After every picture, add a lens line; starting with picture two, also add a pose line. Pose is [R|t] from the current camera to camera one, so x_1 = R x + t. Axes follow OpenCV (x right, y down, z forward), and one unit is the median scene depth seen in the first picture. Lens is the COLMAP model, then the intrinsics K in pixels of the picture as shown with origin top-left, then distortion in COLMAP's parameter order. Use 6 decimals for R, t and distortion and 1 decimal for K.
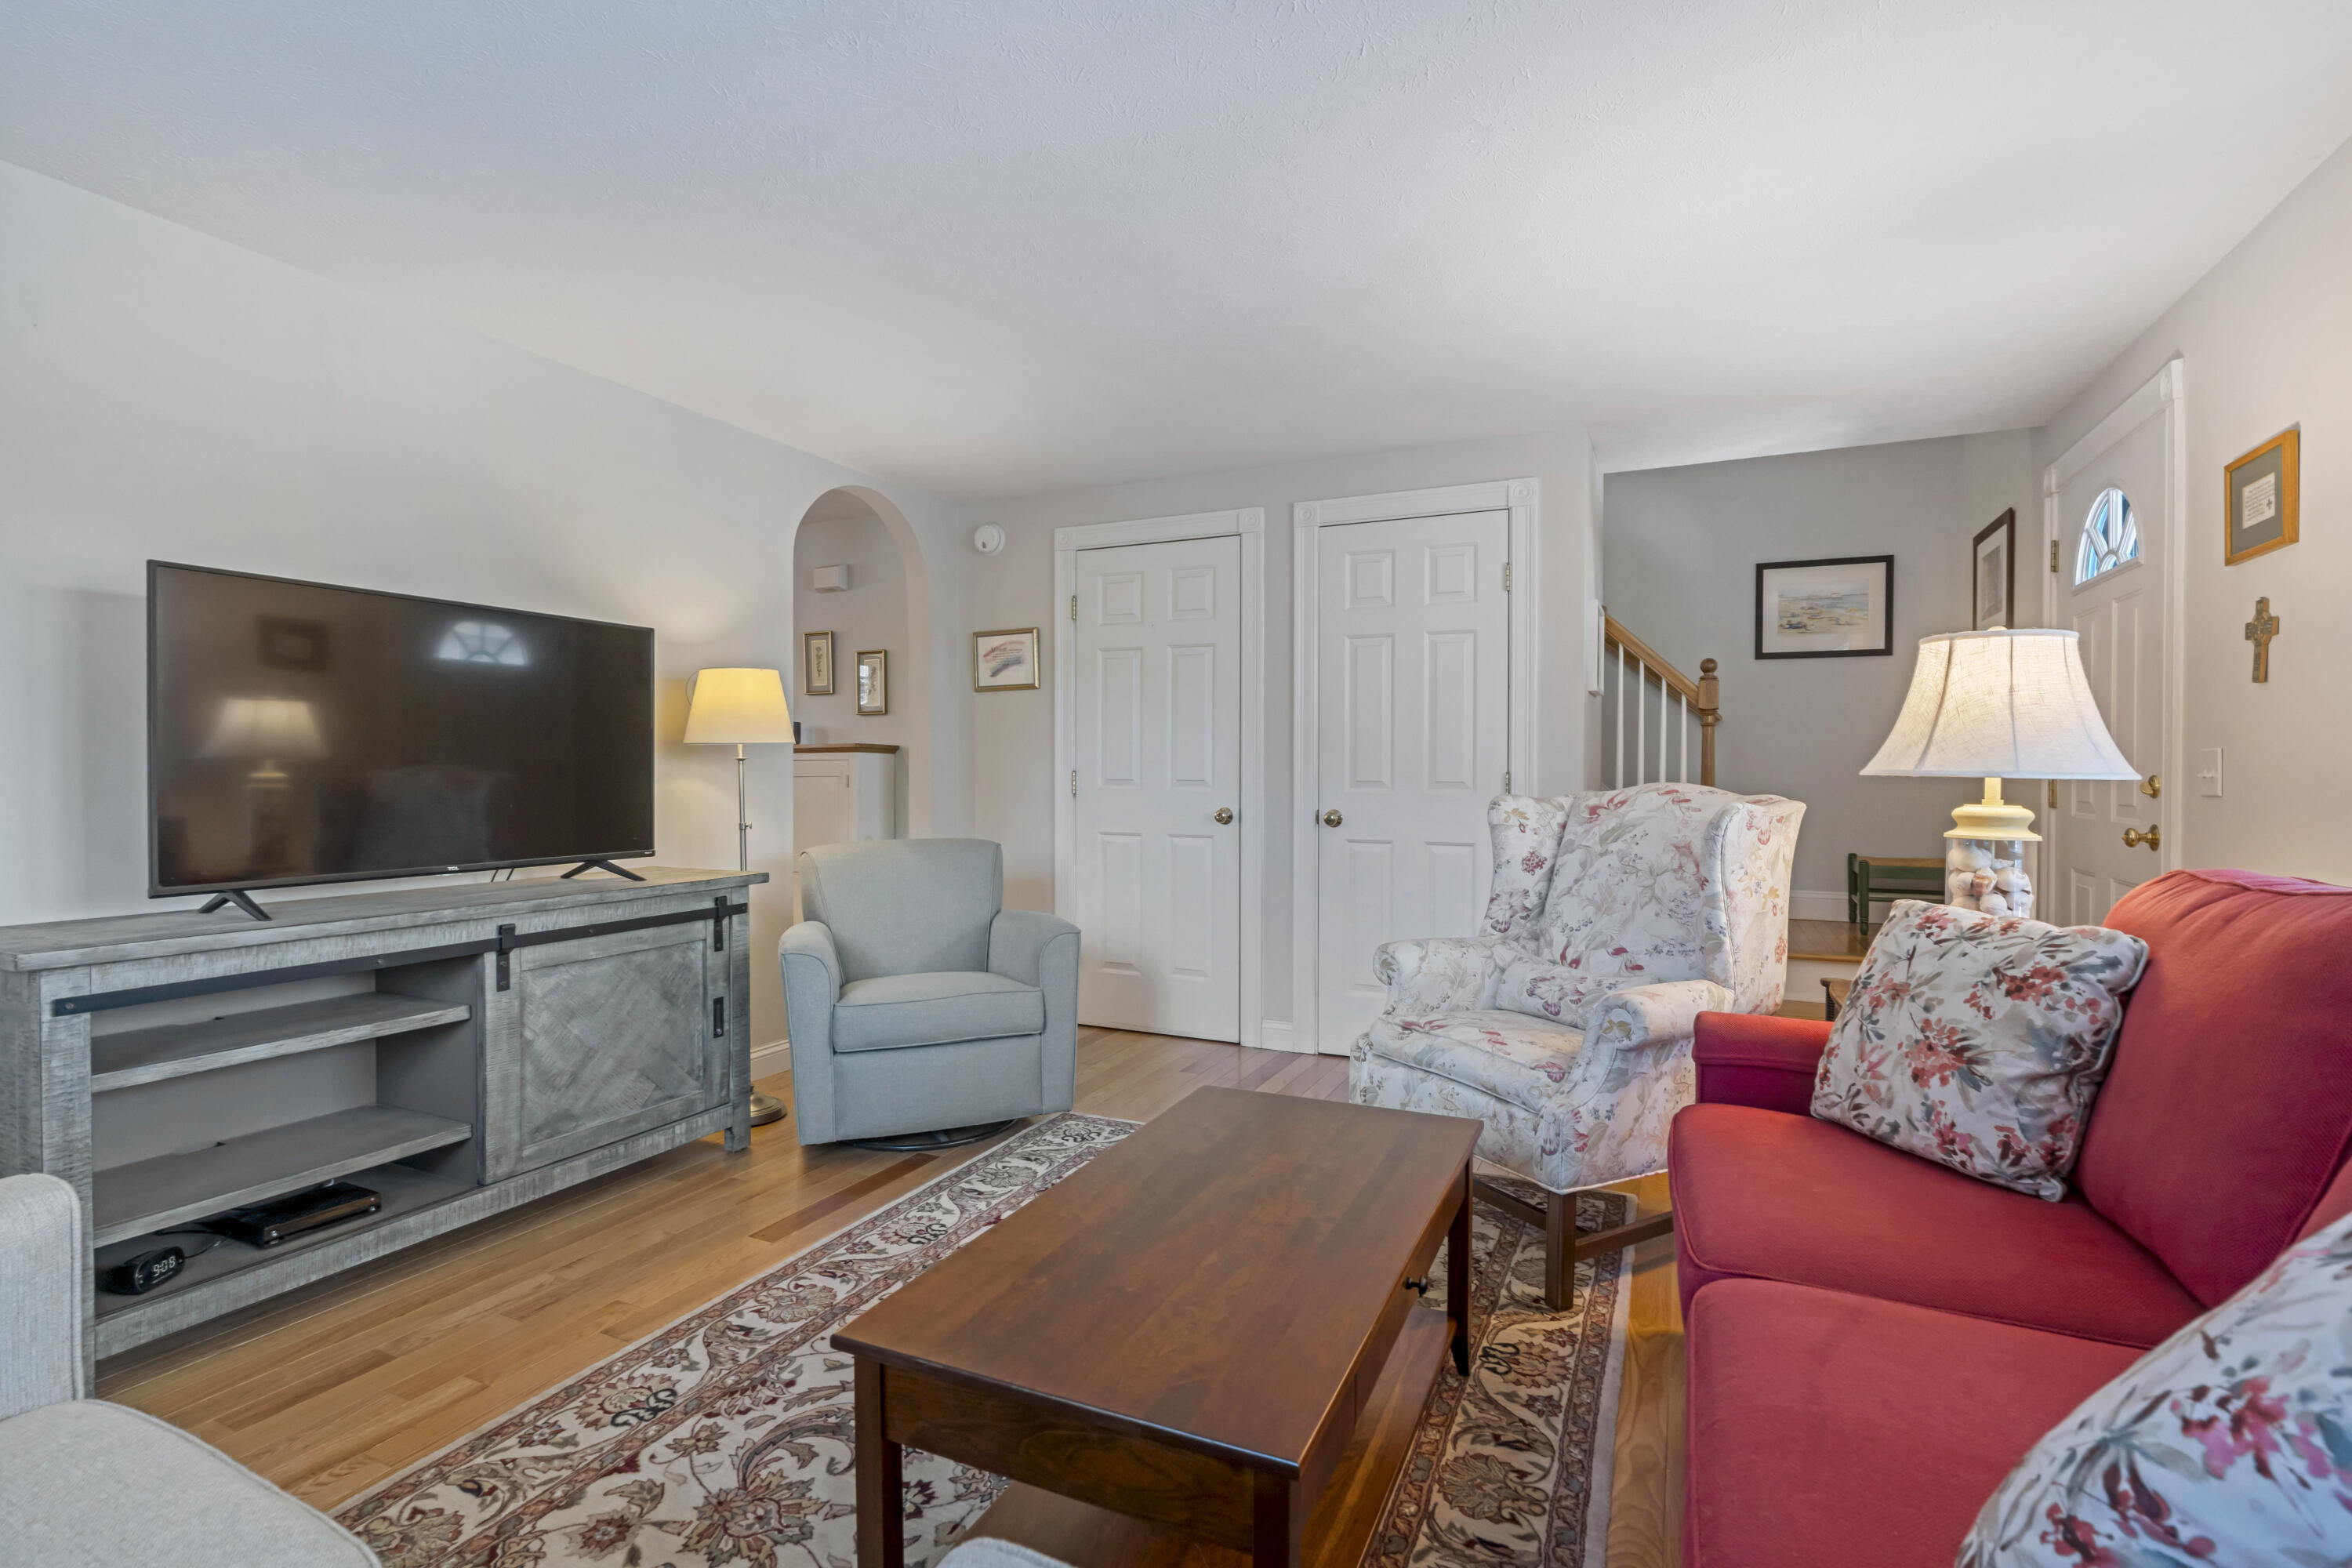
lens RADIAL K [[1079.9, 0, 1165.0], [0, 1079.9, 775.3], [0, 0, 1]] dist [-0.011628, 0.003240]
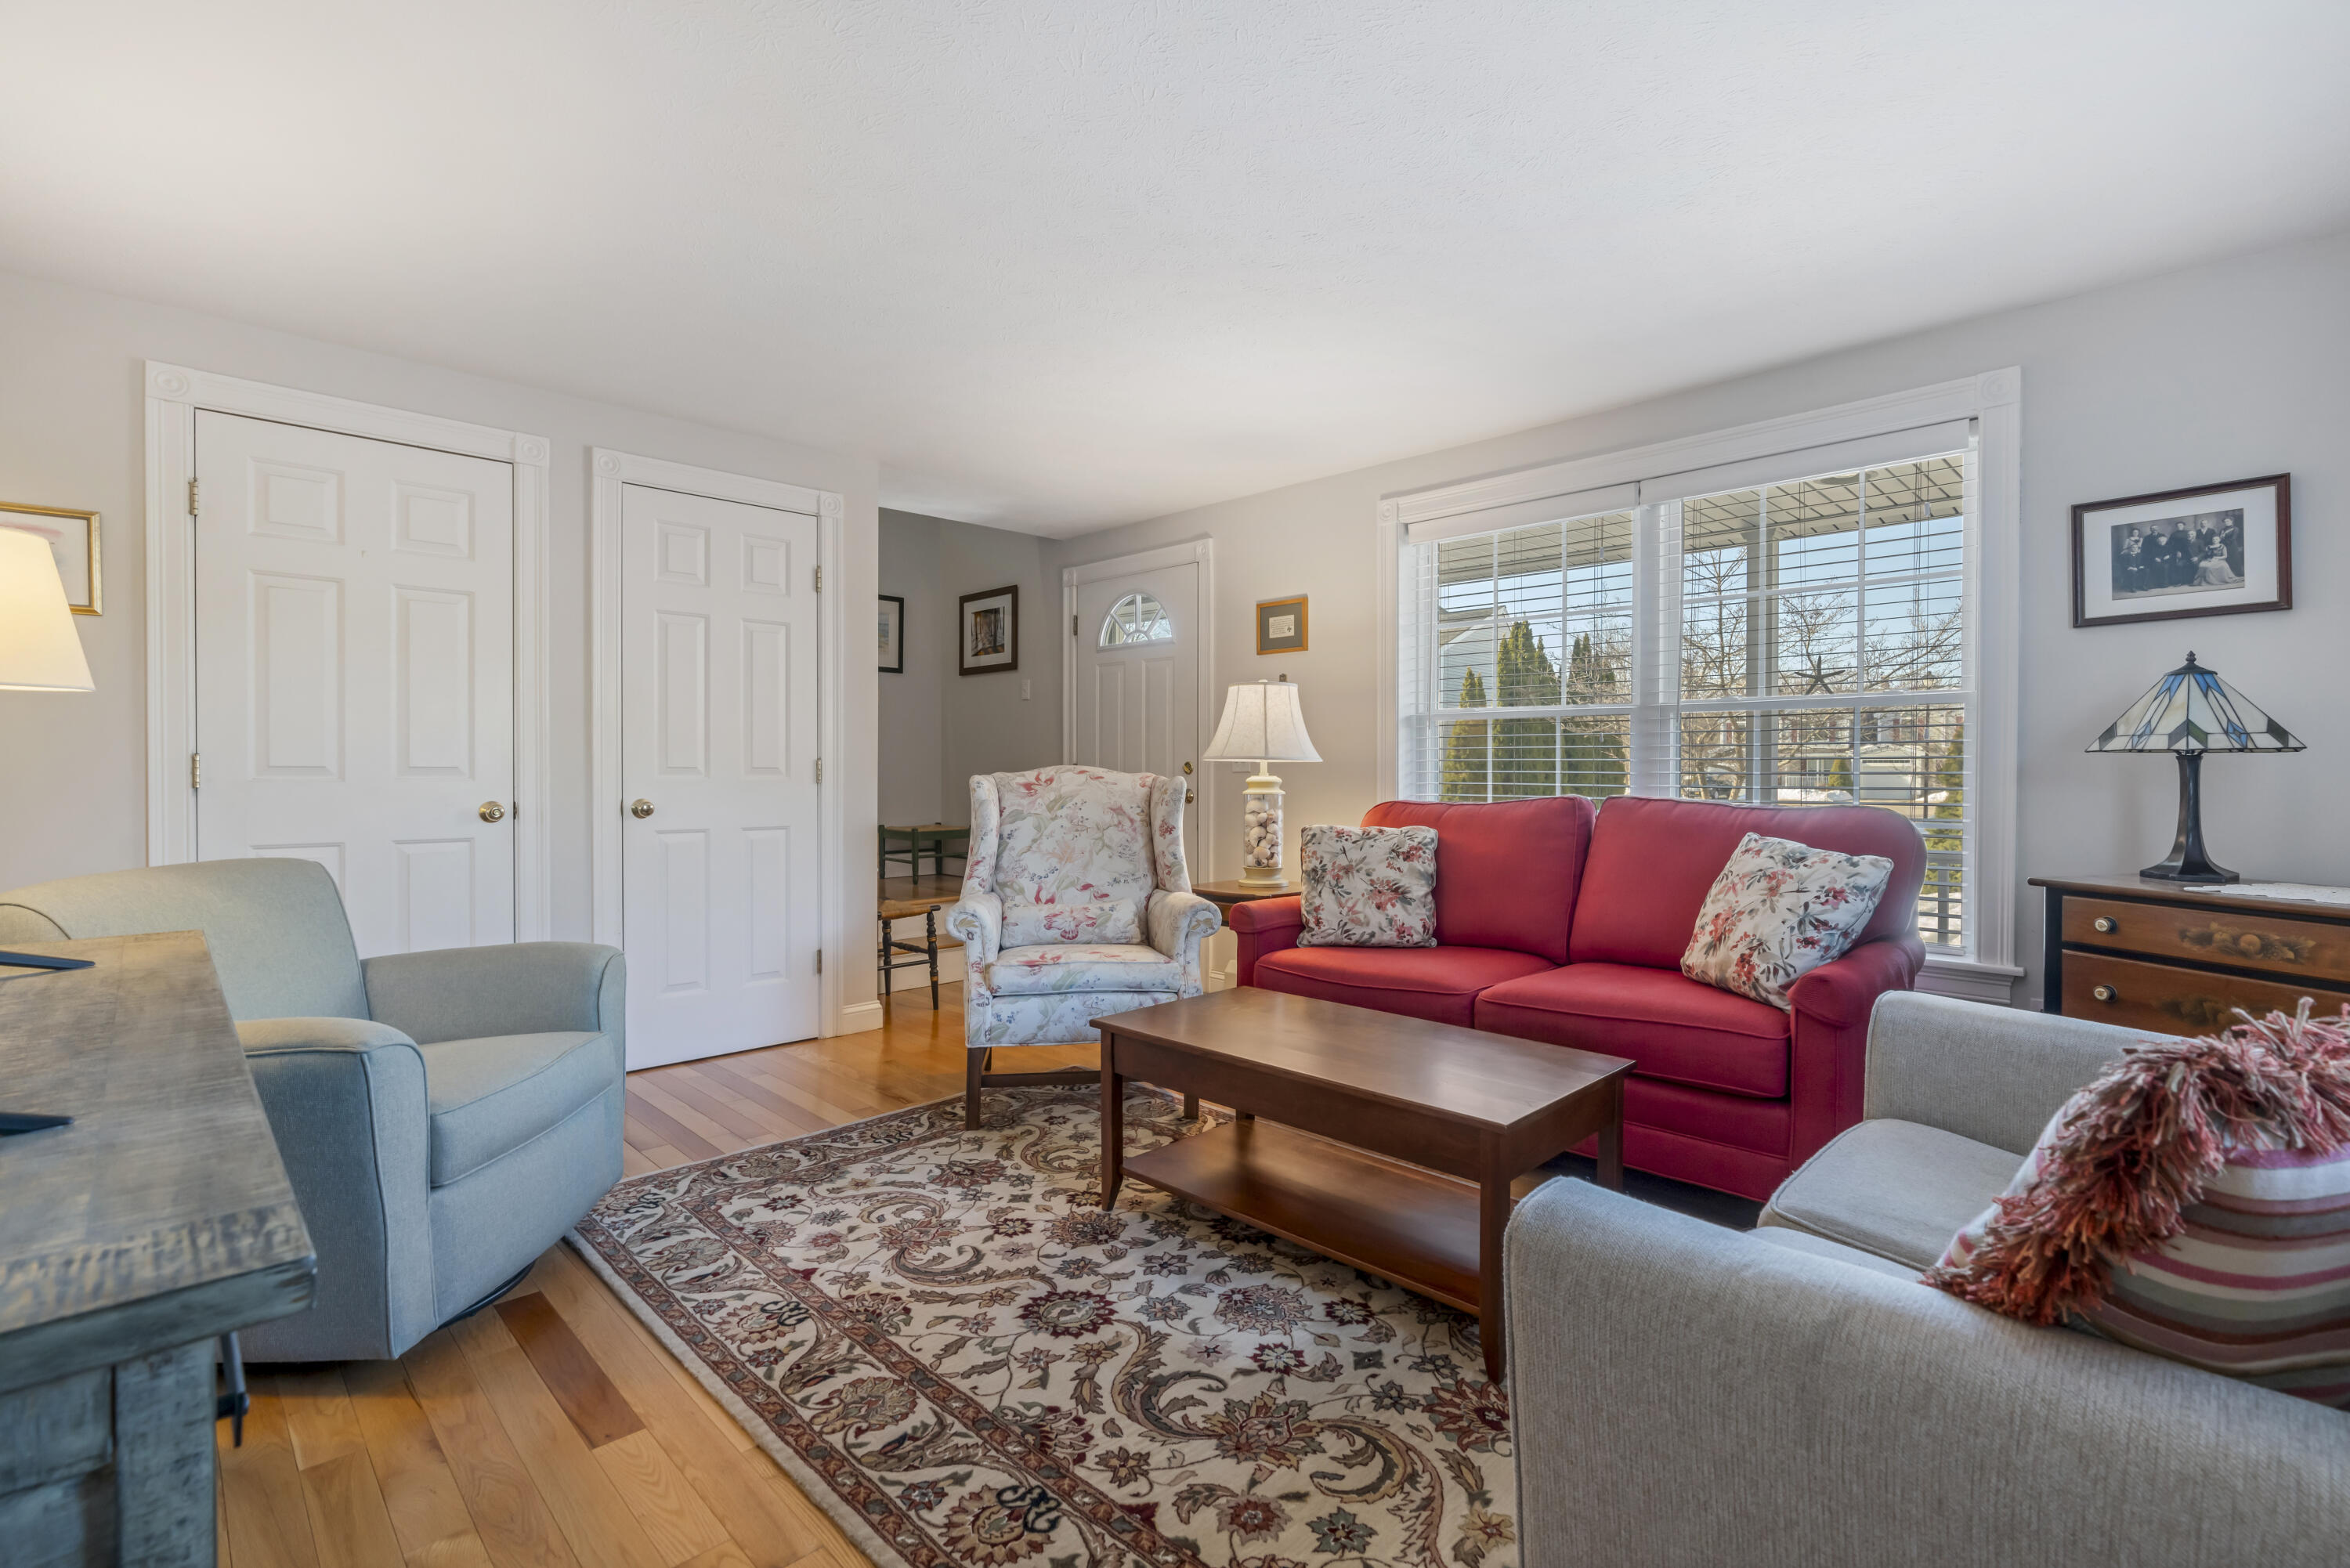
lens RADIAL K [[1078.9, 0, 1181.7], [0, 1078.9, 769.2], [0, 0, 1]] dist [-0.011628, 0.003240]
pose [[0.337279, -0.002337, 0.941402, -1.010343], [0.002737, 0.999995, 0.001502, 0.012565], [-0.941401, 0.002070, 0.337283, 0.499707]]
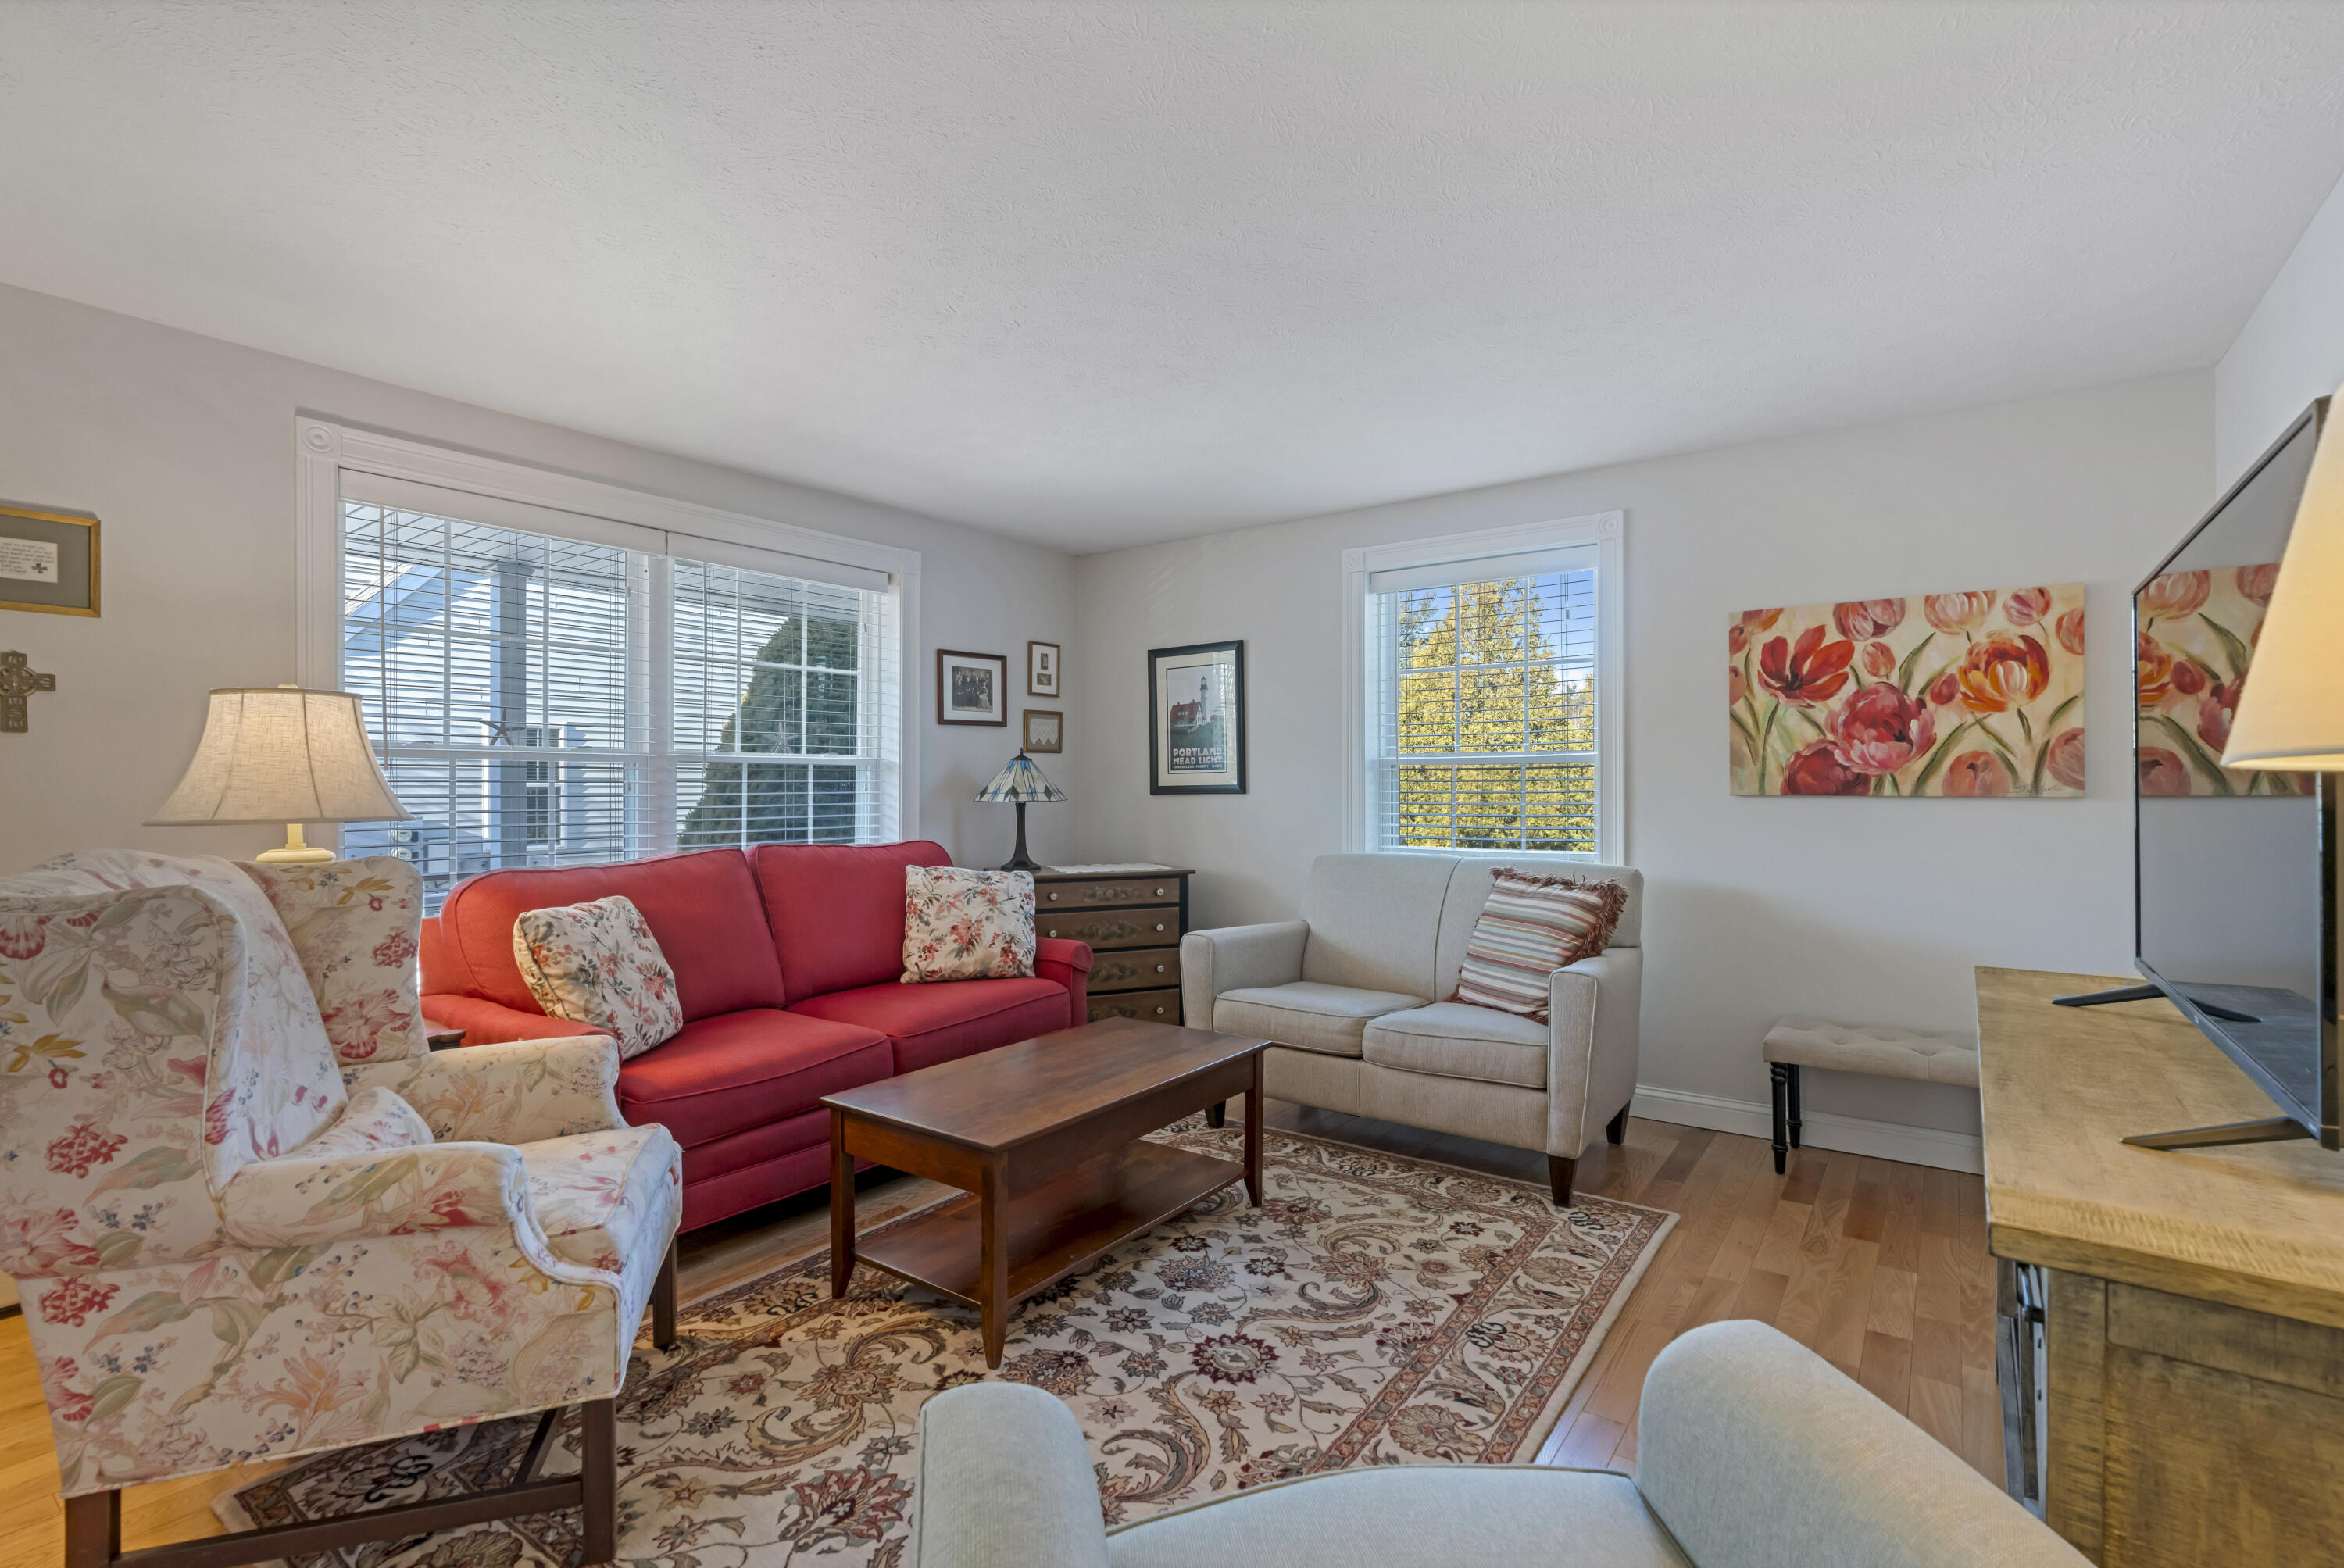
lens RADIAL K [[1076.2, 0, 1182.6], [0, 1076.2, 783.3], [0, 0, 1]] dist [-0.011628, 0.003240]
pose [[-0.984765, 0.000389, 0.173888, -0.290766], [0.000743, 0.999998, 0.001971, -0.039763], [-0.173887, 0.002070, -0.984763, 1.875433]]
